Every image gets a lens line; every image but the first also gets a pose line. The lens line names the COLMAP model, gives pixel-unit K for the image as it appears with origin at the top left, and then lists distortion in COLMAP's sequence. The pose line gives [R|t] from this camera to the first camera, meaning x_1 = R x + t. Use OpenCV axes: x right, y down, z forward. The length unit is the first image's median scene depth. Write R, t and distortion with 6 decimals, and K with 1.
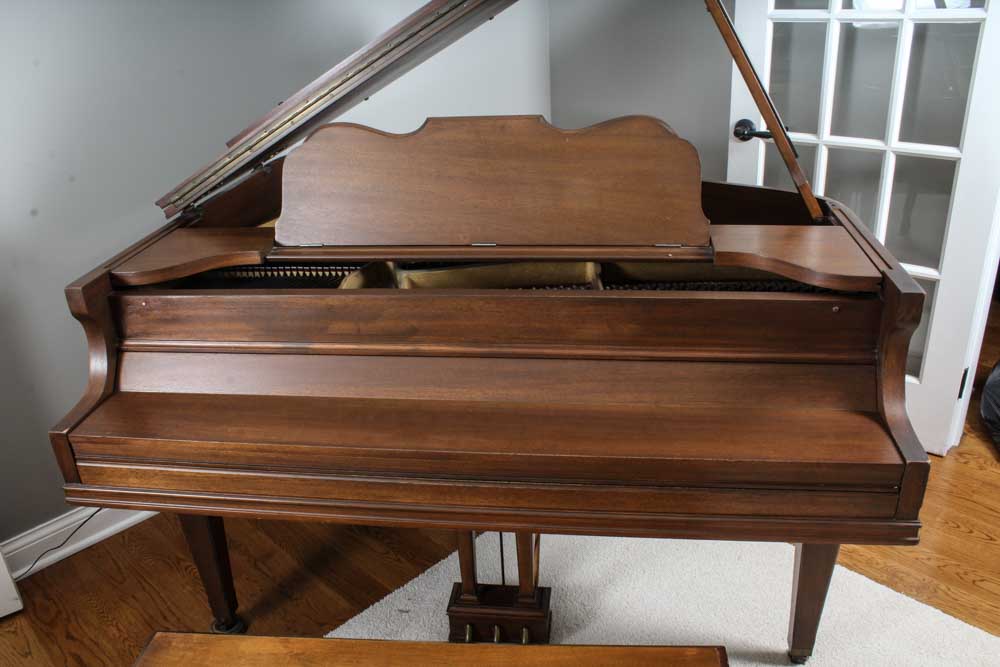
lens RADIAL K [[824.0, 0, 490.0], [0, 824.0, 345.5], [0, 0, 1]] dist [-0.160235, 0.127013]
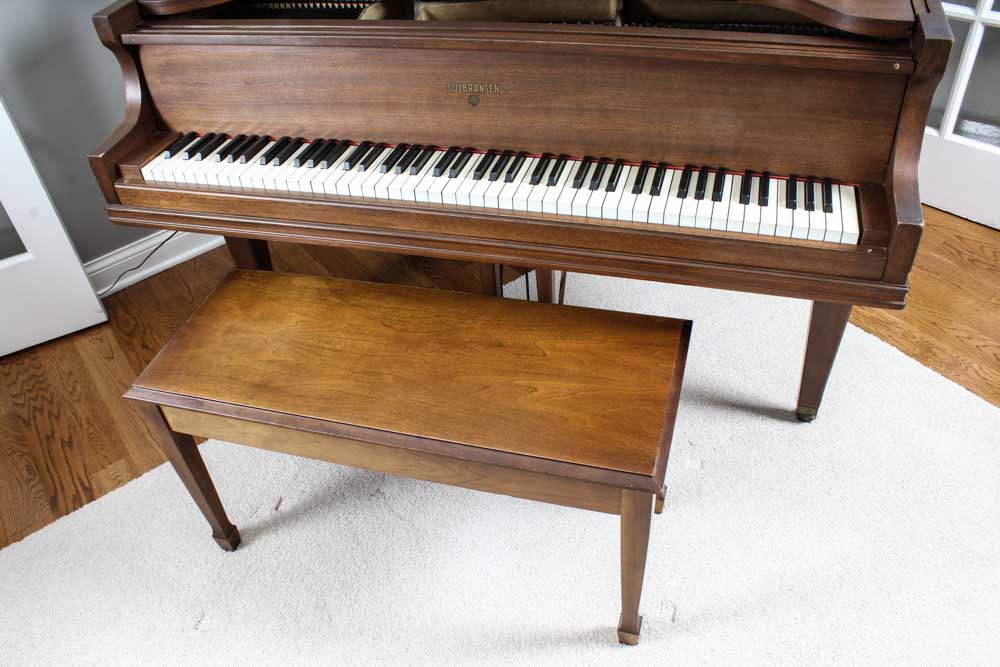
lens RADIAL K [[824.0, 0, 495.7], [0, 824.0, 339.0], [0, 0, 1]] dist [-0.160235, 0.127013]
pose [[0.988780, 0.073475, -0.130061, 0.139674], [-0.033378, 0.957328, 0.287070, 0.016918], [0.145604, -0.279508, 0.949039, -0.018104]]
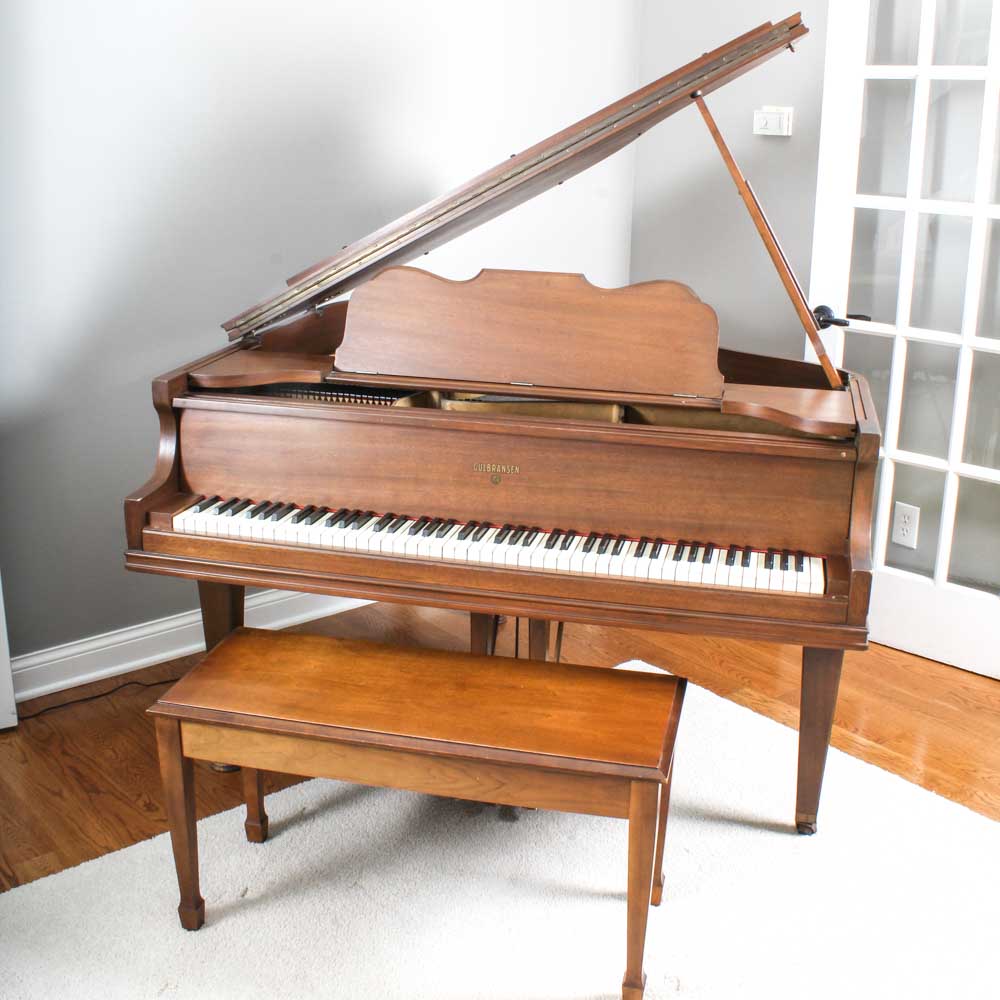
lens RADIAL K [[1254.8, 0, 530.3], [0, 1254.8, 456.3], [0, 0, 1]] dist [-0.100541, 0.000000]
pose [[0.995245, 0.087327, -0.043147, 0.087506], [-0.093012, 0.983560, -0.154785, 0.240689], [0.028921, 0.158062, 0.987006, -0.675442]]
